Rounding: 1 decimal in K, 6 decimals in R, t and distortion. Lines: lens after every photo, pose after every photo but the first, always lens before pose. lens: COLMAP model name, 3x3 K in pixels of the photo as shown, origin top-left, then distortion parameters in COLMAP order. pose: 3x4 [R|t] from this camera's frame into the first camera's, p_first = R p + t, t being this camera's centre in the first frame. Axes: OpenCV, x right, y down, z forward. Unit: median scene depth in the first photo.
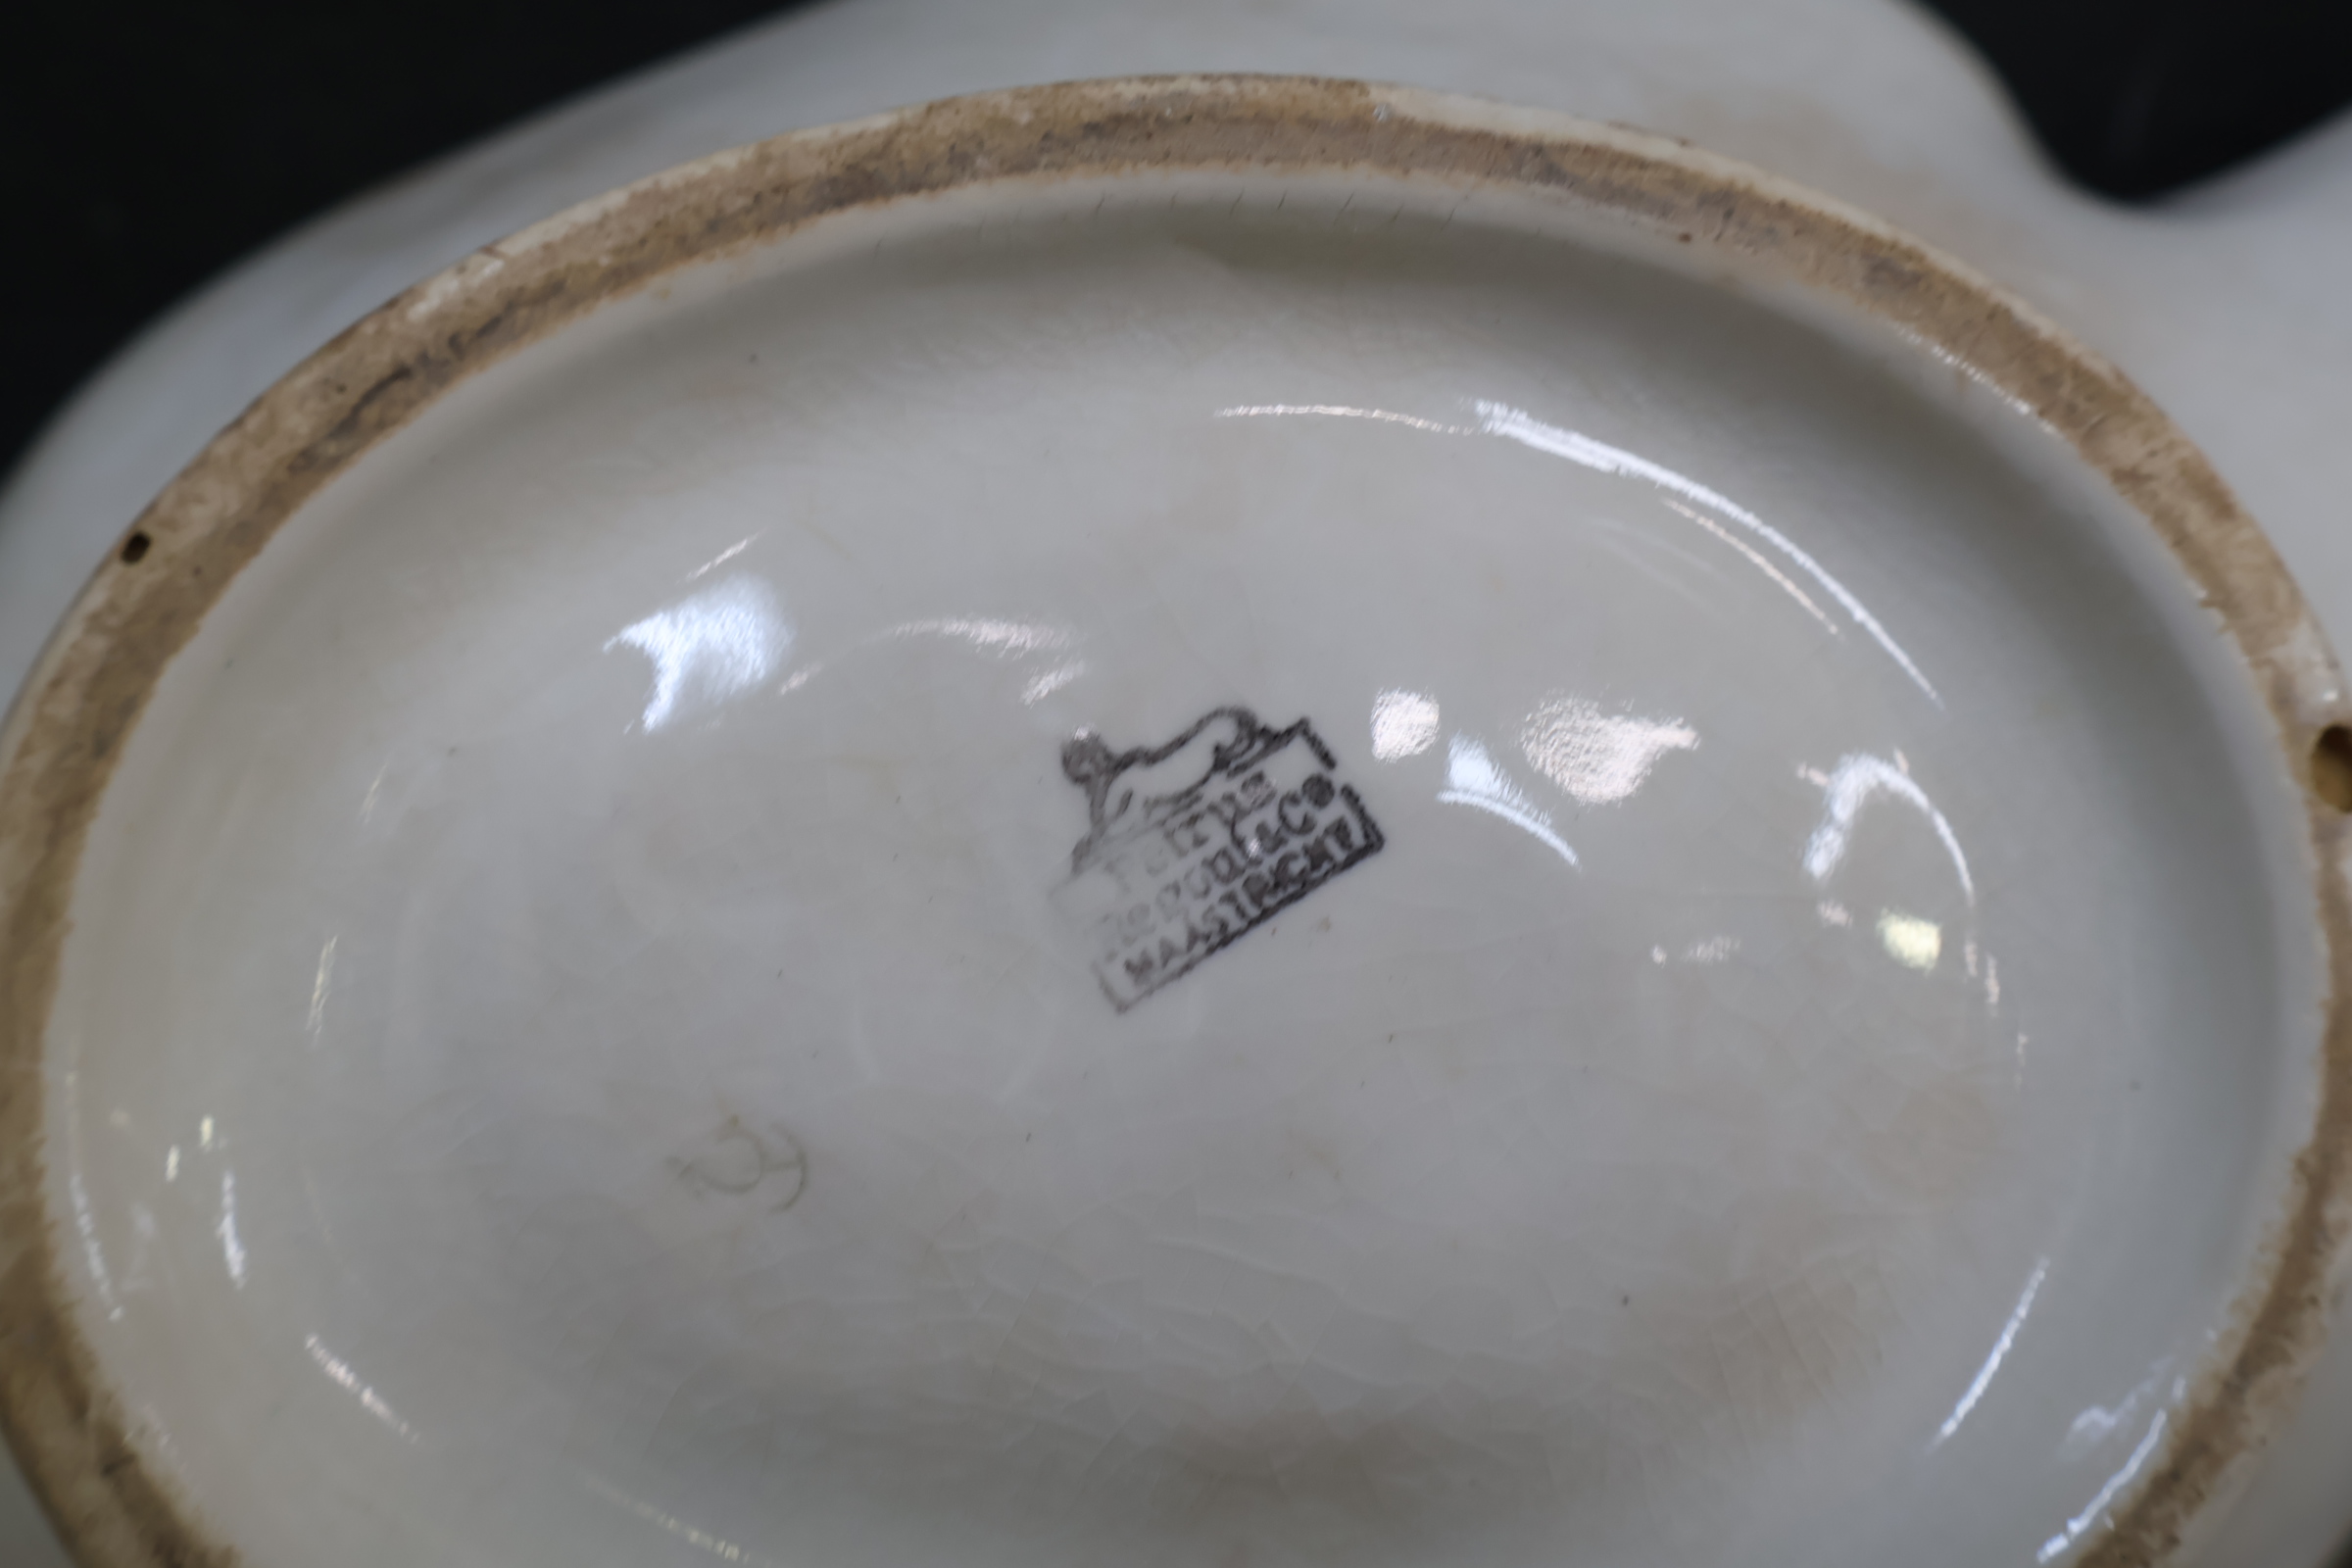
lens RADIAL K [[2445.0, 0, 1172.8], [0, 2445.0, 784.2], [0, 0, 1]] dist [-0.008072, 0.006470]
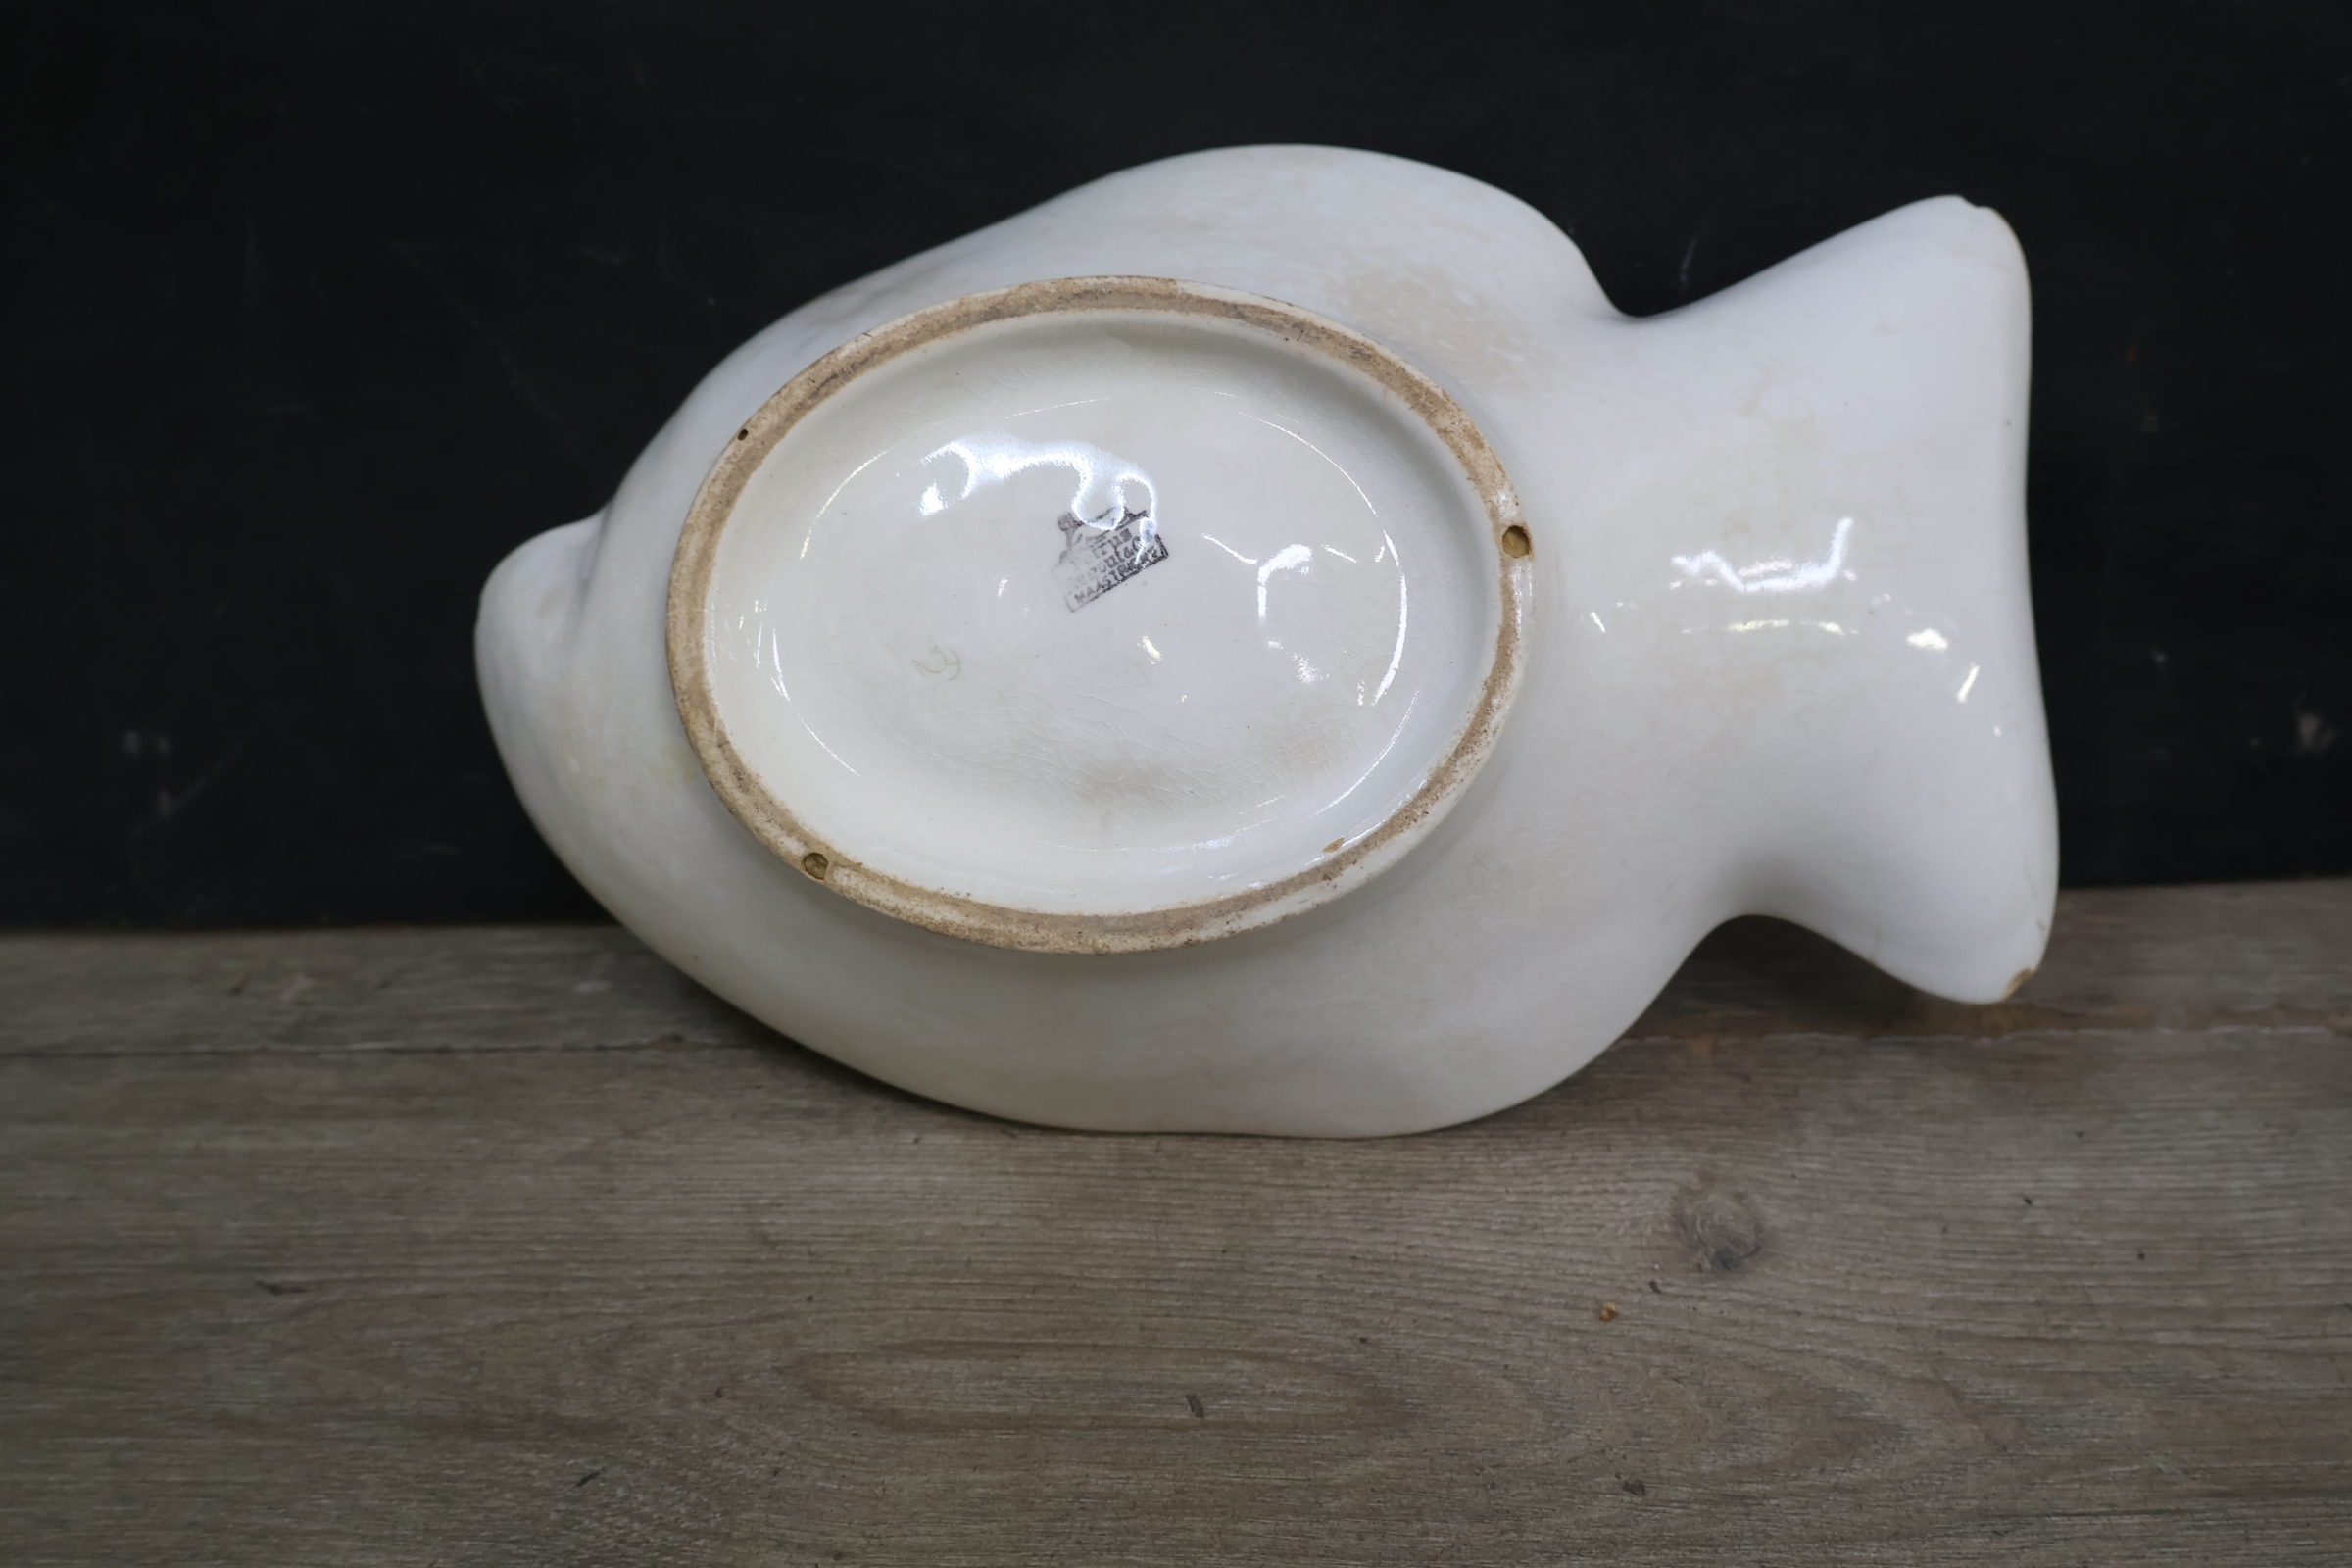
lens RADIAL K [[2445.0, 0, 1172.8], [0, 2445.0, 784.2], [0, 0, 1]] dist [-0.008072, 0.006470]
pose [[0.986624, 0.053572, -0.153959, 0.535117], [-0.050823, 0.998471, 0.021735, 0.223679], [0.154888, -0.013620, 0.987838, -1.751347]]
